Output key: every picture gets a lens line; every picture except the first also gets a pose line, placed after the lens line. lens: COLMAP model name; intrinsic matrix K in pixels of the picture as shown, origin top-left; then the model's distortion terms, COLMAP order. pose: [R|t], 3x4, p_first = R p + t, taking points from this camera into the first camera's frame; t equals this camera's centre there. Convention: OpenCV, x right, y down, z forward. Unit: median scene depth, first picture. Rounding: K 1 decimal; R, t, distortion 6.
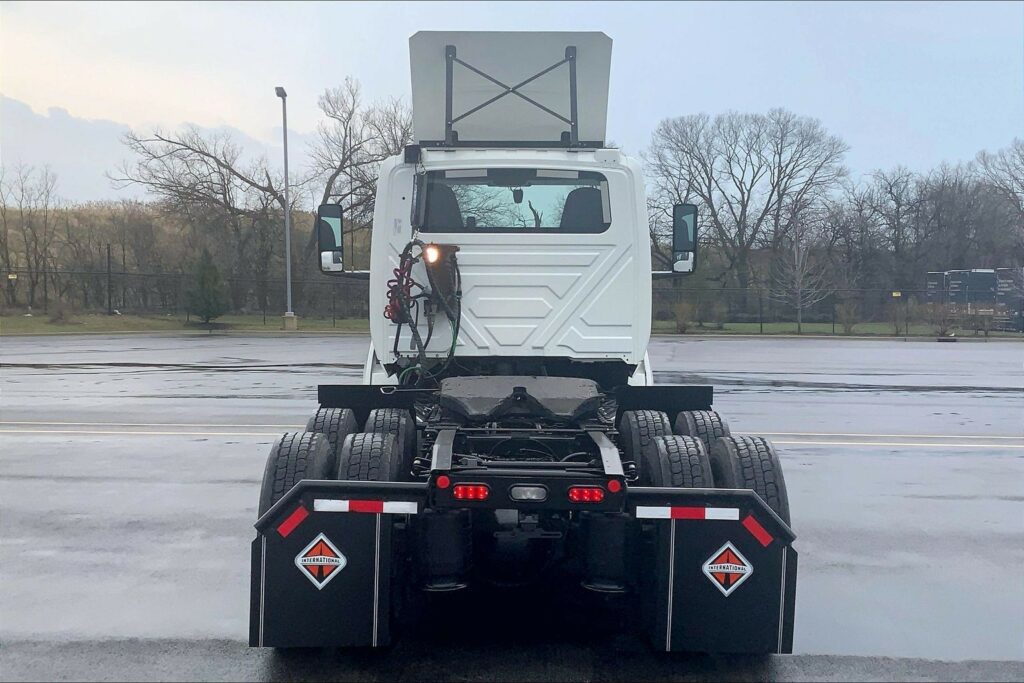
lens RADIAL K [[1329.0, 0, 512.0], [0, 1329.0, 341.5], [0, 0, 1]] dist [0.095965, 0.023153]
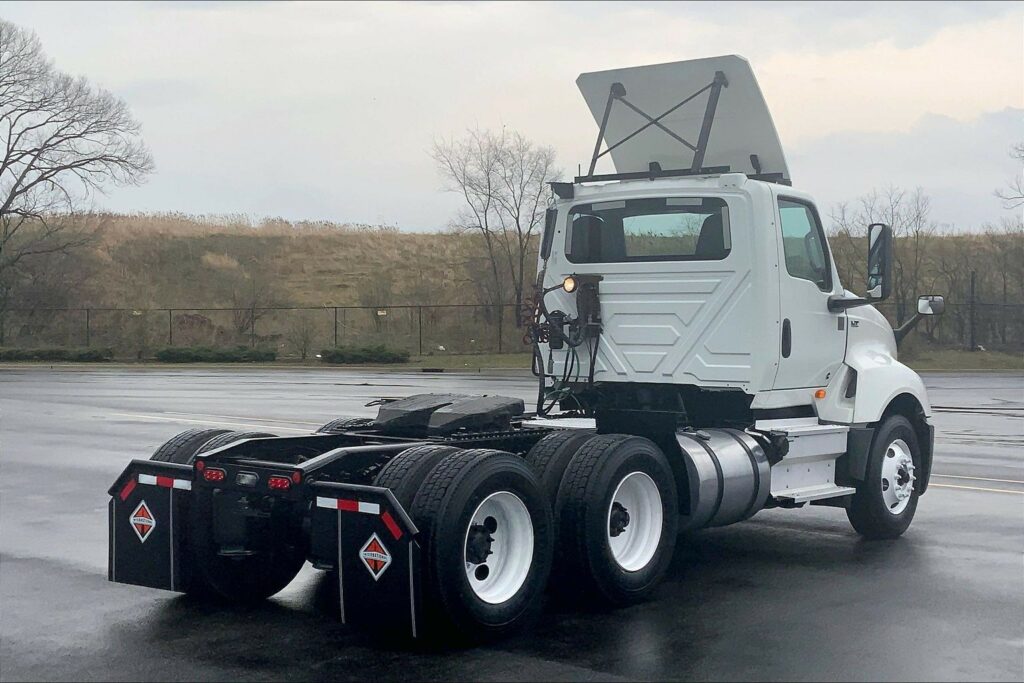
lens RADIAL K [[1541.3, 0, 499.1], [0, 1541.3, 321.6], [0, 0, 1]] dist [0.079648, 0.023984]
pose [[0.777085, -0.000347, -0.629396, 0.657233], [-0.024790, 0.999207, -0.031158, 0.003880], [0.628907, 0.039815, 0.776460, 0.014811]]
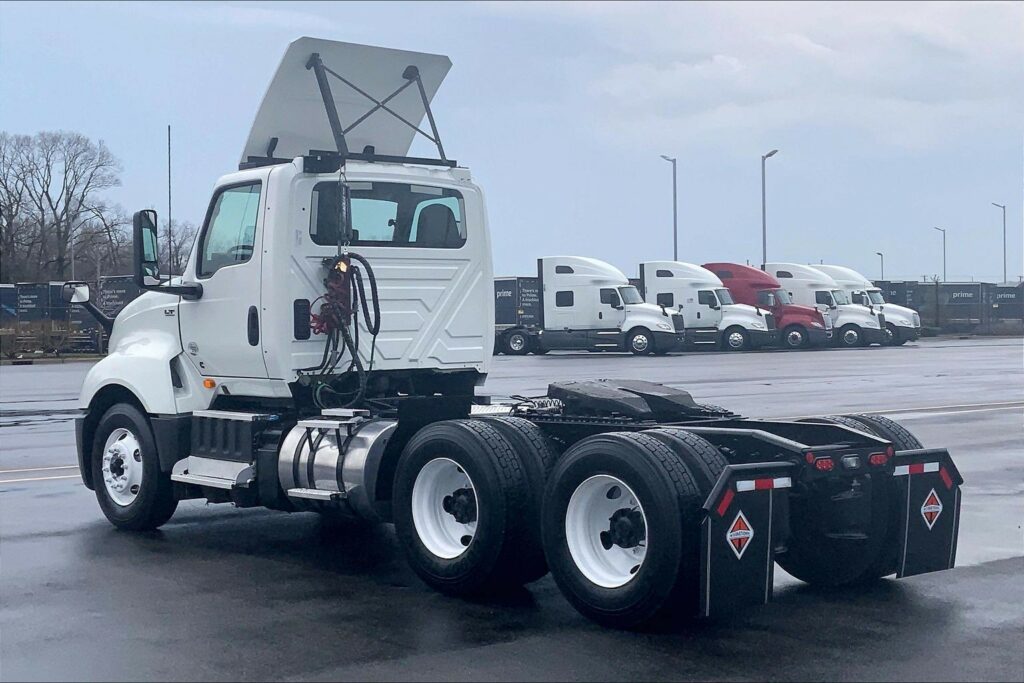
lens RADIAL K [[1541.3, 0, 499.1], [0, 1541.3, 321.6], [0, 0, 1]] dist [0.079648, 0.023984]
pose [[0.750605, -0.017072, 0.660531, -0.711201], [0.036406, 0.999216, -0.015545, -0.004171], [-0.659748, 0.035716, 0.750638, 0.074106]]
